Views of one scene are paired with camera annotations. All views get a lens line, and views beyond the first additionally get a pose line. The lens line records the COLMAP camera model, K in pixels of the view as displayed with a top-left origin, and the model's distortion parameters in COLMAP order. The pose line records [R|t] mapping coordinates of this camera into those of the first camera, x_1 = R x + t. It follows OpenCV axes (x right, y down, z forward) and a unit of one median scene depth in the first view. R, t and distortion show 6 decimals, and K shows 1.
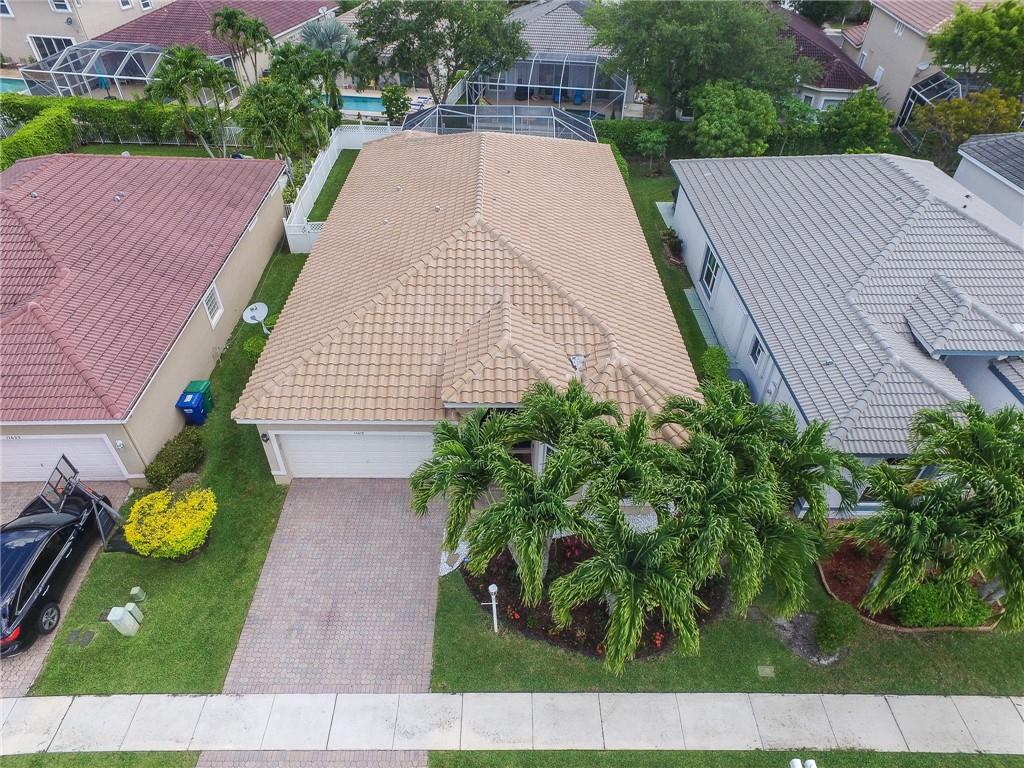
lens RADIAL K [[631.0, 0, 512.0], [0, 631.0, 384.0], [0, 0, 1]] dist [-0.003485, 0.019329]
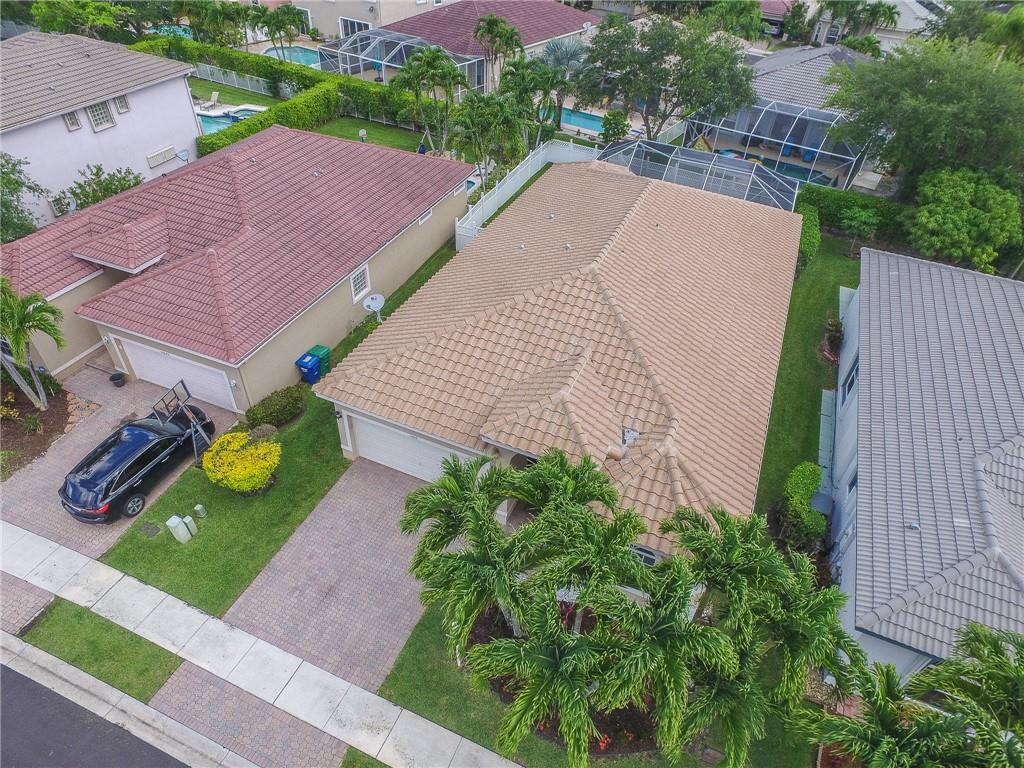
lens RADIAL K [[630.6, 0, 524.5], [0, 630.6, 389.1], [0, 0, 1]] dist [-0.005947, 0.019245]
pose [[0.919032, 0.288128, -0.269004, 0.180285], [-0.289928, 0.956447, 0.033927, -0.084094], [0.267063, 0.046812, 0.962541, 0.018061]]
